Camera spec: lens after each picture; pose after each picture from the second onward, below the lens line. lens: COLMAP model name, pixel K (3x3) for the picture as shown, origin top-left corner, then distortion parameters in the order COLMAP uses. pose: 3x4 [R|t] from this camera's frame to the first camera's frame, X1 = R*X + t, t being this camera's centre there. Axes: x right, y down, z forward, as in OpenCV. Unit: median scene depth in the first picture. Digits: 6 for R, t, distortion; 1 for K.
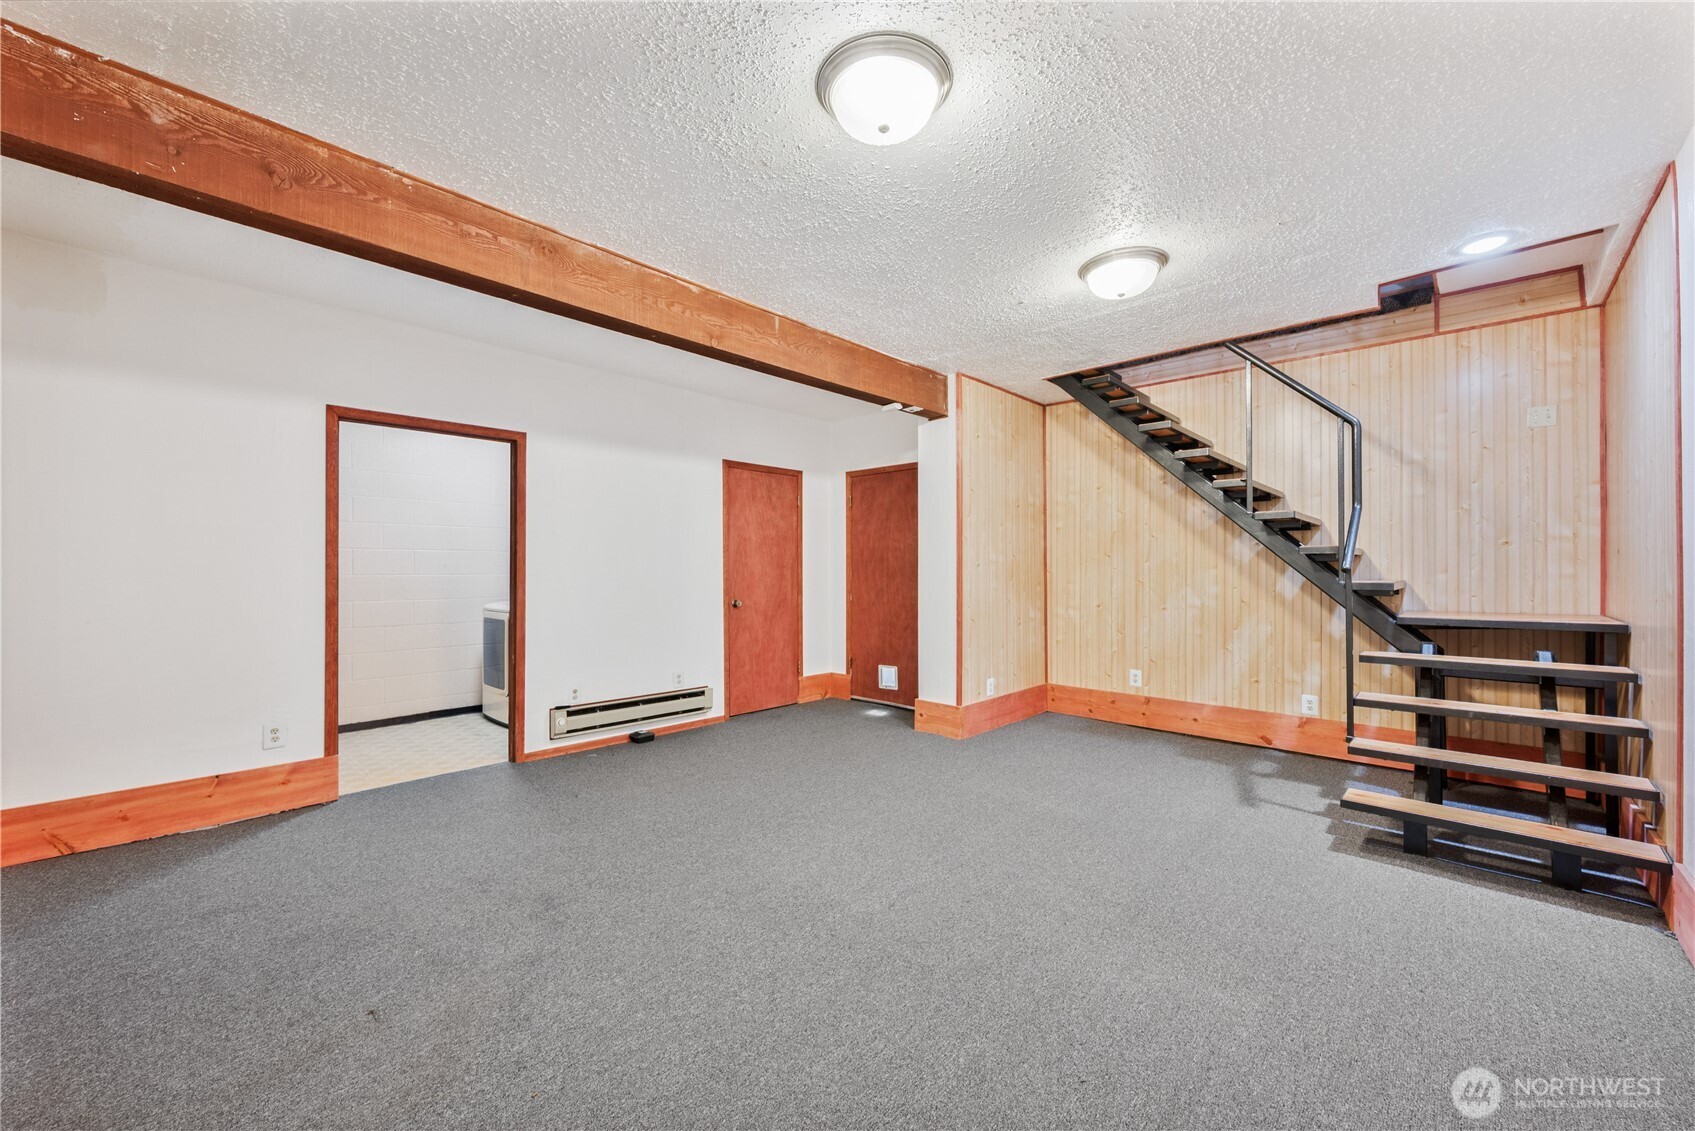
lens RADIAL K [[667.0, 0, 848.8], [0, 667.0, 571.1], [0, 0, 1]] dist [-0.003631, -0.000068]
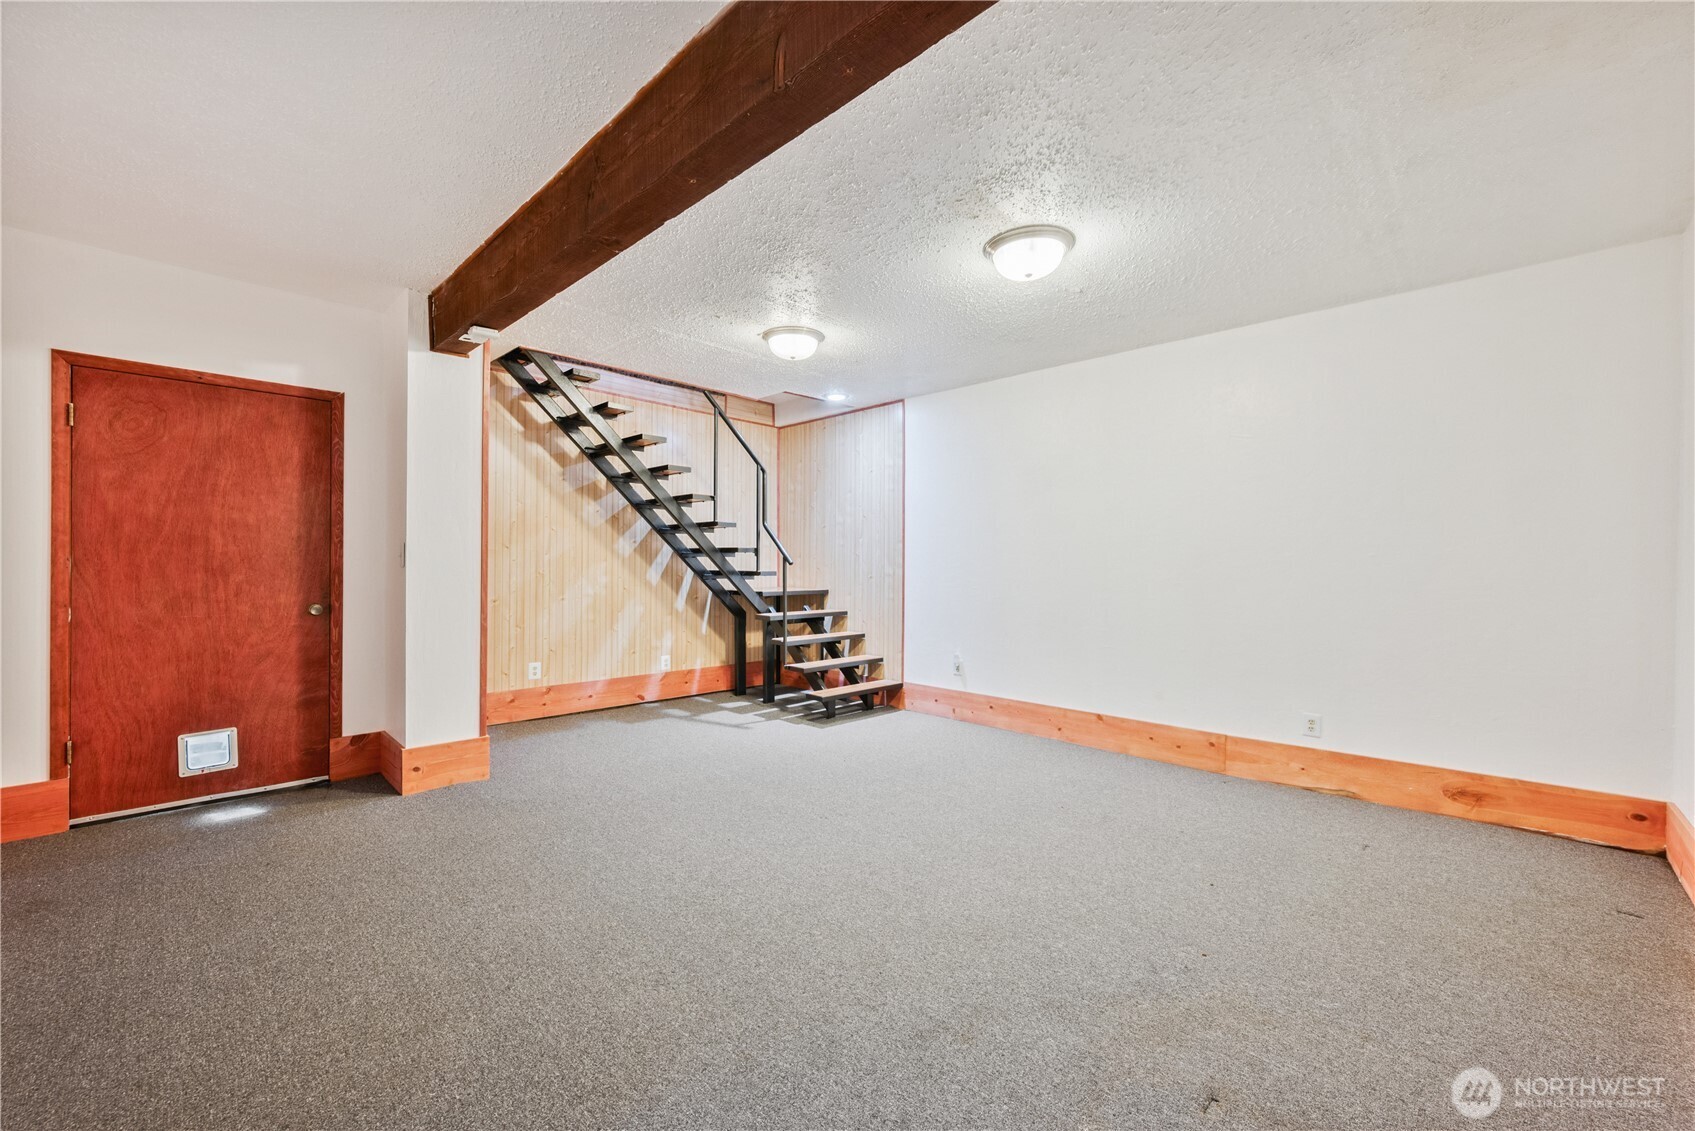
lens RADIAL K [[667.0, 0, 849.1], [0, 667.0, 564.5], [0, 0, 1]] dist [-0.003631, -0.000068]
pose [[0.016099, 0.001491, 0.999869, -0.611579], [-0.003073, 0.999994, -0.001441, 0.002212], [-0.999866, -0.003049, 0.016104, 0.568001]]
